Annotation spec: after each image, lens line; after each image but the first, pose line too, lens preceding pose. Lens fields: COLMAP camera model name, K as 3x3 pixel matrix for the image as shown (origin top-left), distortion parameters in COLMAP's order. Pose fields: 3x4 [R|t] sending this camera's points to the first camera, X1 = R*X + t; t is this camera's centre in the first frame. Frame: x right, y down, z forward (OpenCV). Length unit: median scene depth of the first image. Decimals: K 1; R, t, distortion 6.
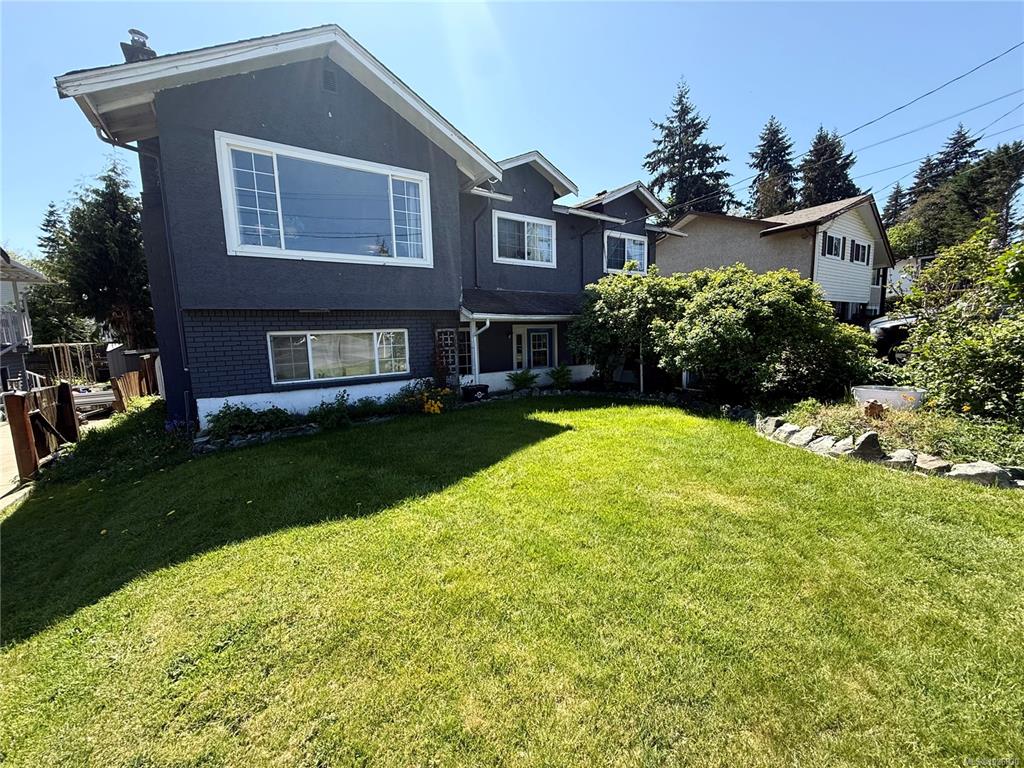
lens RADIAL K [[412.2, 0, 509.6], [0, 412.2, 384.1], [0, 0, 1]] dist [0.000849, -0.000927]
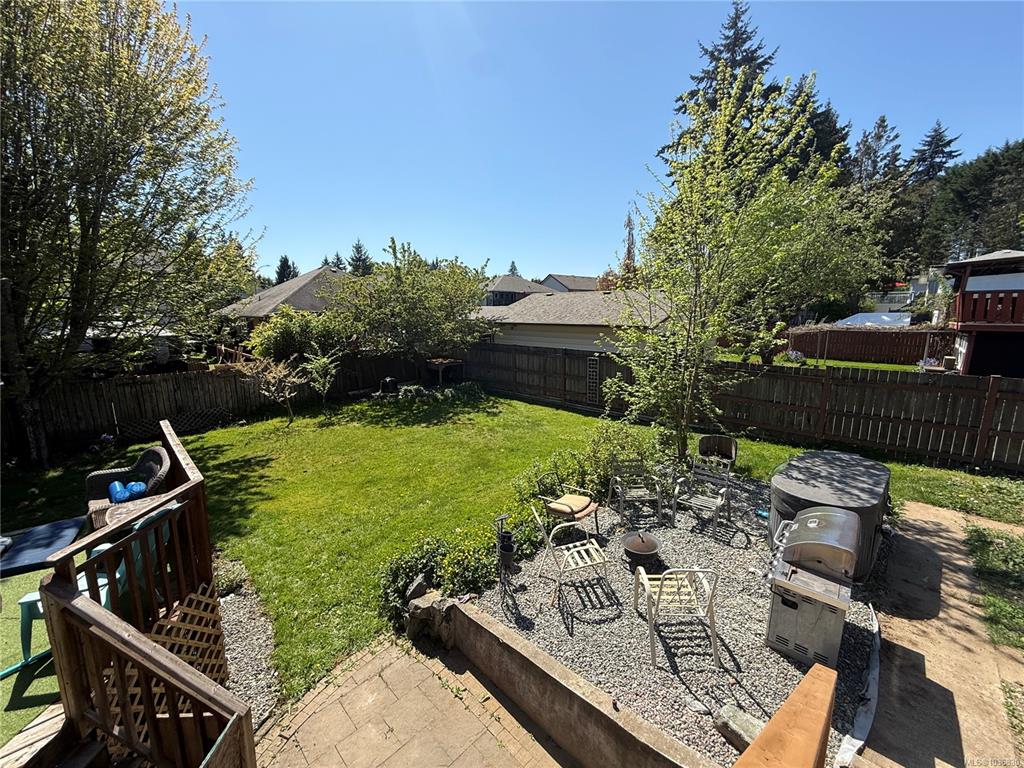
lens RADIAL K [[412.2, 0, 507.6], [0, 412.2, 384.9], [0, 0, 1]] dist [0.000849, -0.000927]
pose [[0.978229, -0.002256, 0.207516, -0.965175], [-0.006639, 0.999089, 0.042158, -0.433978], [-0.207422, -0.042618, 0.977323, 2.247637]]
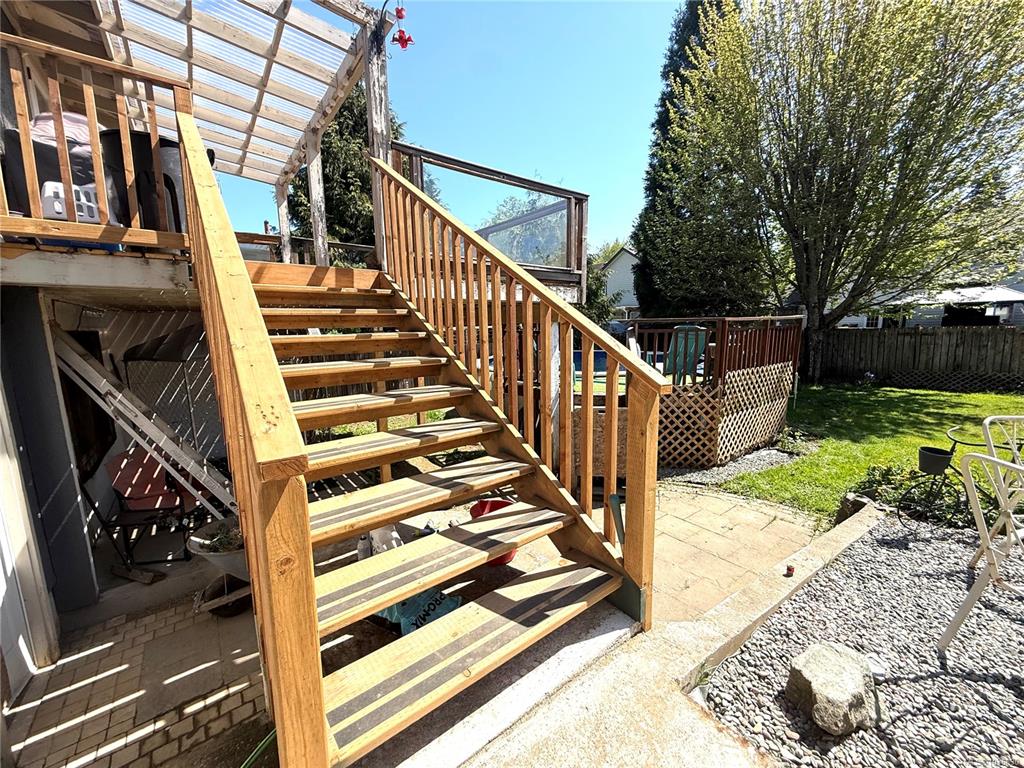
lens RADIAL K [[412.2, 0, 511.1], [0, 412.2, 386.8], [0, 0, 1]] dist [0.000849, -0.000927]
pose [[0.051226, 0.165839, -0.984822, -0.582516], [-0.109439, 0.981110, 0.159521, -0.287798], [0.992673, 0.099606, 0.068407, 2.358126]]
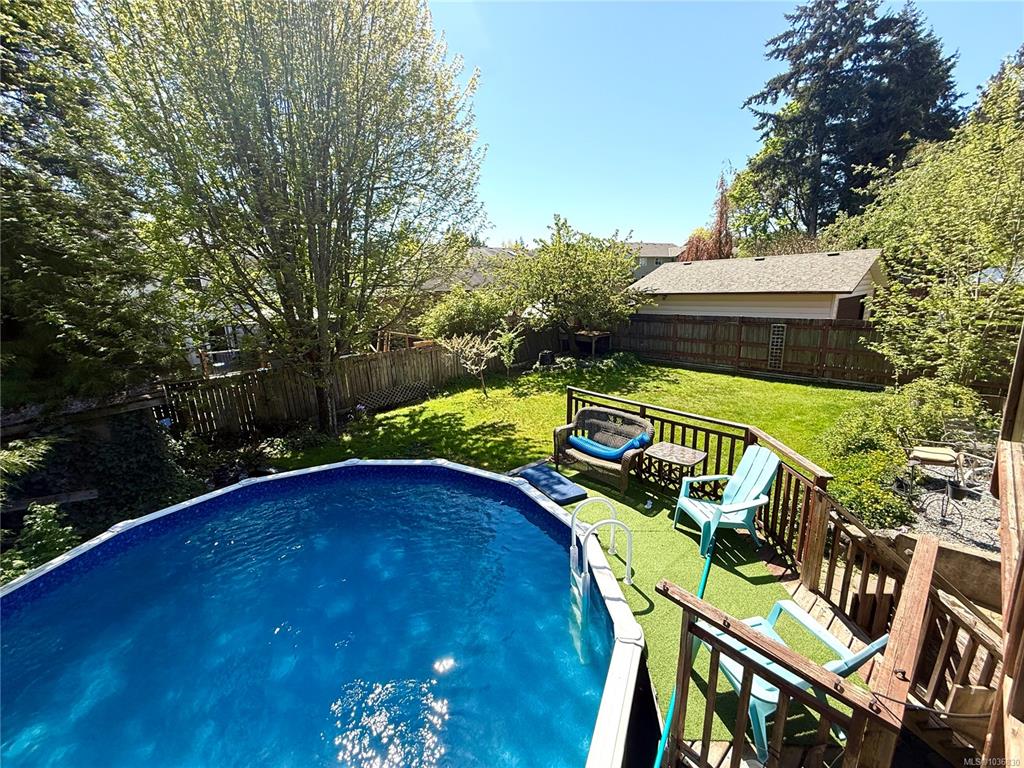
lens RADIAL K [[412.2, 0, 512.0], [0, 412.2, 384.5], [0, 0, 1]] dist [0.000849, -0.000927]
pose [[0.992248, -0.034855, 0.119282, -1.501698], [0.022302, 0.994222, 0.105002, -0.432998], [-0.122252, -0.101528, 0.987292, 2.245829]]
